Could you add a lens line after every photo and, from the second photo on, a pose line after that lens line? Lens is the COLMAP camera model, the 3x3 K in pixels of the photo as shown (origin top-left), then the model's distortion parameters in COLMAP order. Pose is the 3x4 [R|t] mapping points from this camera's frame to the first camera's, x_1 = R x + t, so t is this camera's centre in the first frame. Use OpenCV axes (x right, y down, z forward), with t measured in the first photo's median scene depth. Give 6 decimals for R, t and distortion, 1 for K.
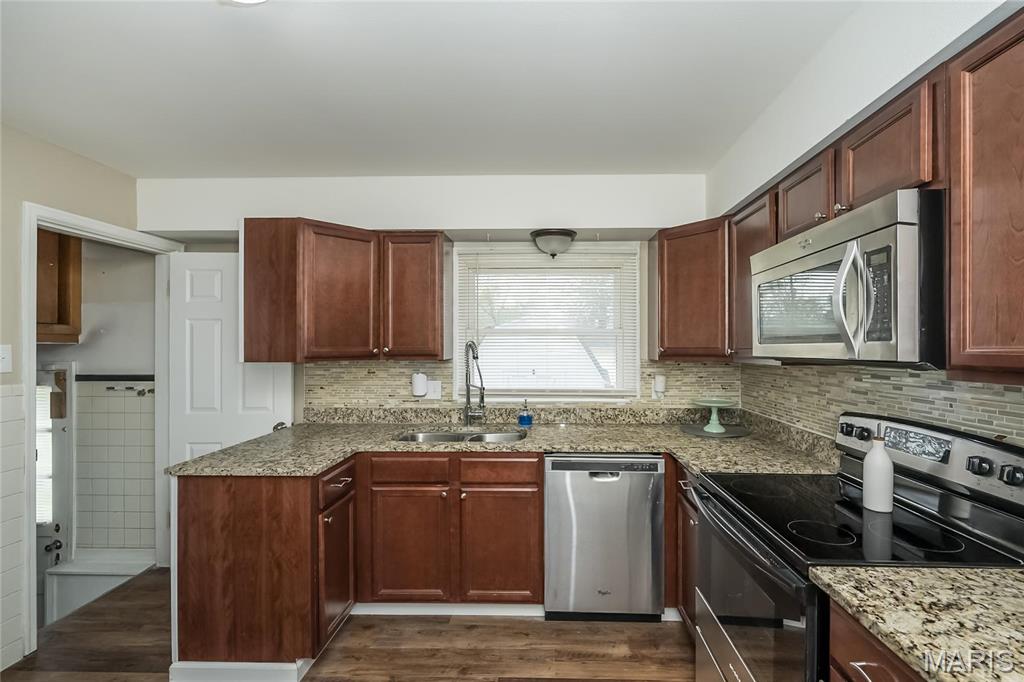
lens RADIAL K [[441.1, 0, 532.1], [0, 441.1, 345.6], [0, 0, 1]] dist [-0.000577, -0.000037]
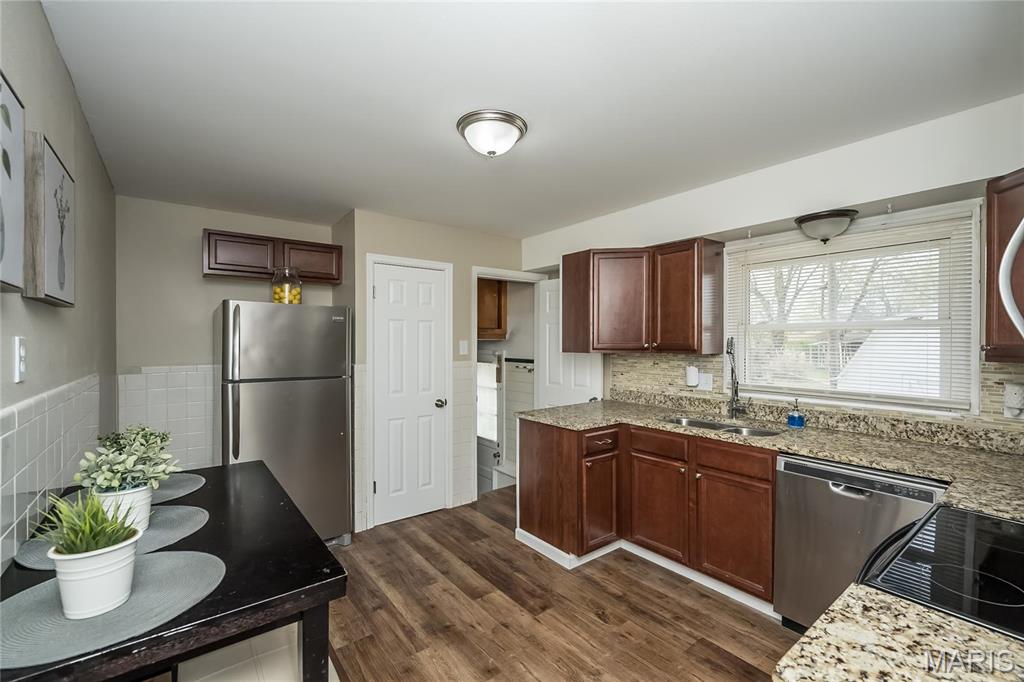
lens RADIAL K [[431.9, 0, 514.8], [0, 431.9, 344.6], [0, 0, 1]] dist [-0.002219, -0.000099]
pose [[0.634587, 0.007295, -0.772817, 0.373660], [-0.001151, 0.999963, 0.008494, 0.000018], [0.772851, -0.004501, 0.634572, -0.048958]]
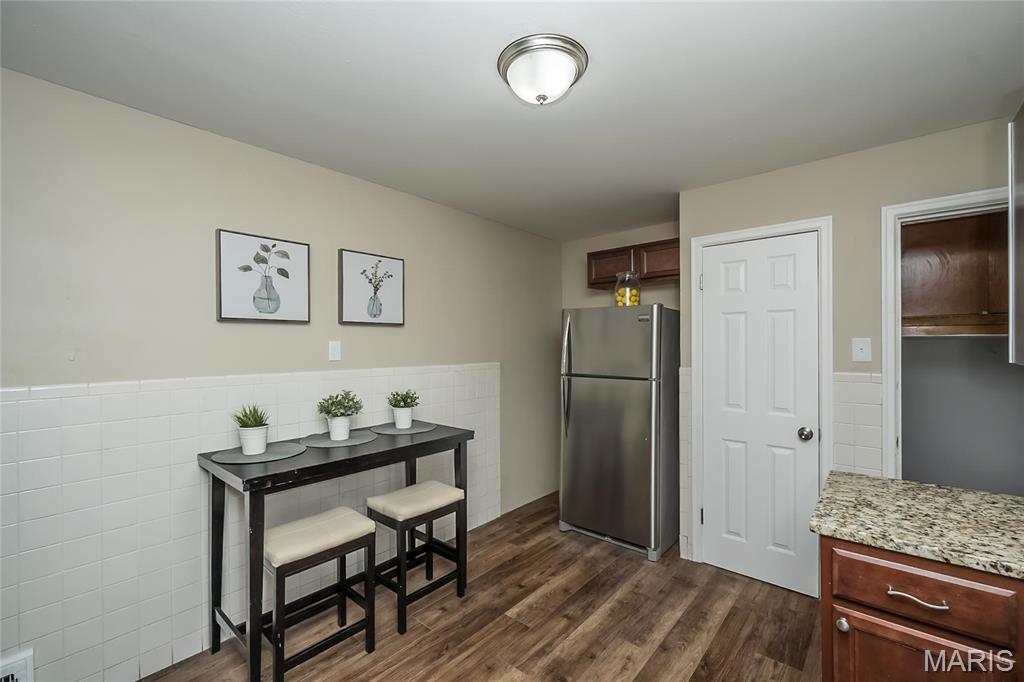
lens RADIAL K [[431.9, 0, 514.8], [0, 431.9, 344.6], [0, 0, 1]] dist [-0.002219, -0.000099]
pose [[-0.622155, 0.003793, -0.782885, 0.232918], [0.006227, 0.999981, -0.000103, 0.008361], [0.782870, -0.004939, -0.622166, 0.837335]]
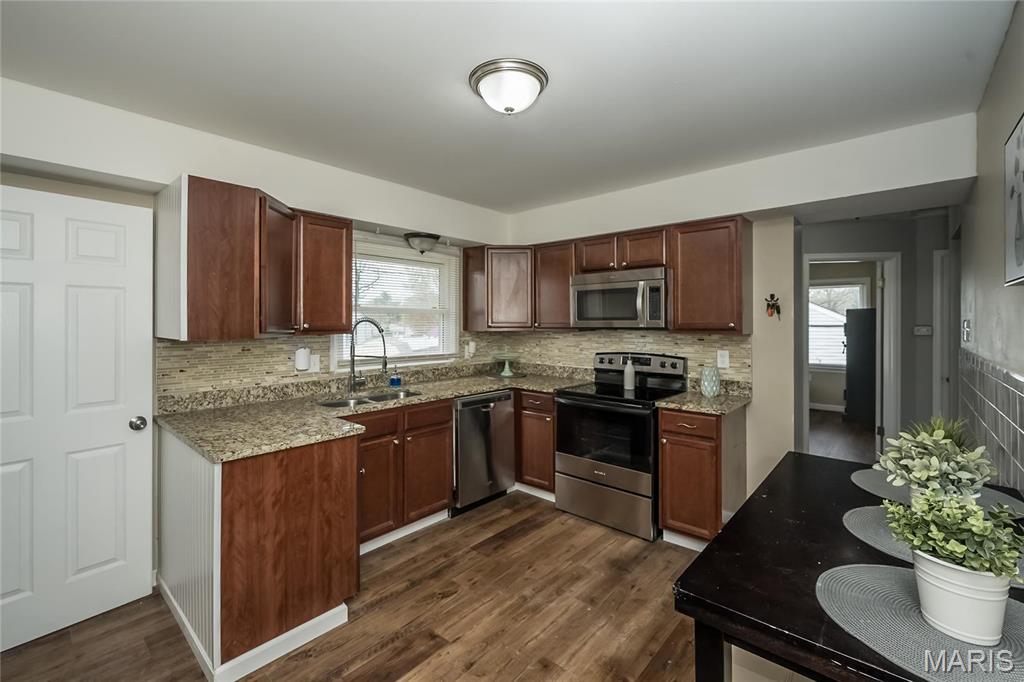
lens RADIAL K [[447.9, 0, 498.9], [0, 447.9, 317.9], [0, 0, 1]] dist [0.001148, 0.000107]
pose [[0.654257, 0.006300, 0.756246, -0.922497], [-0.000926, 0.999971, -0.007529, -0.000915], [-0.756272, 0.004225, 0.654244, -0.042063]]
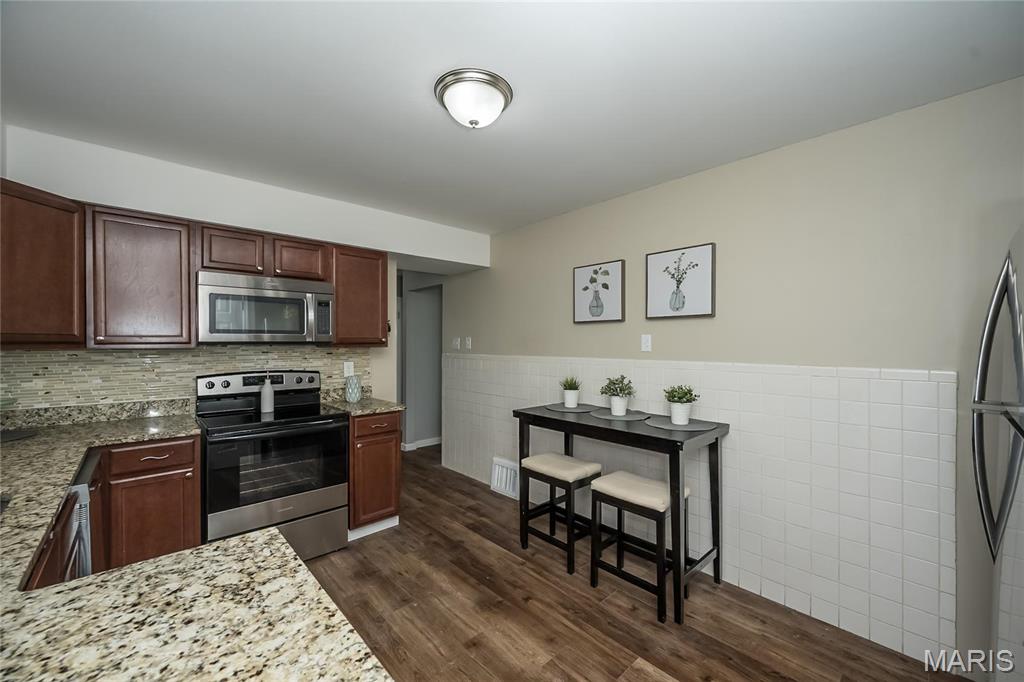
lens RADIAL K [[413.0, 0, 519.6], [0, 413.0, 344.3], [0, 0, 1]] dist [0.000129, 0.000433]
pose [[-0.704633, -0.001429, 0.709571, -0.897695], [-0.000783, 0.999999, 0.001236, 0.022711], [-0.709572, 0.000316, -0.704633, 0.920178]]
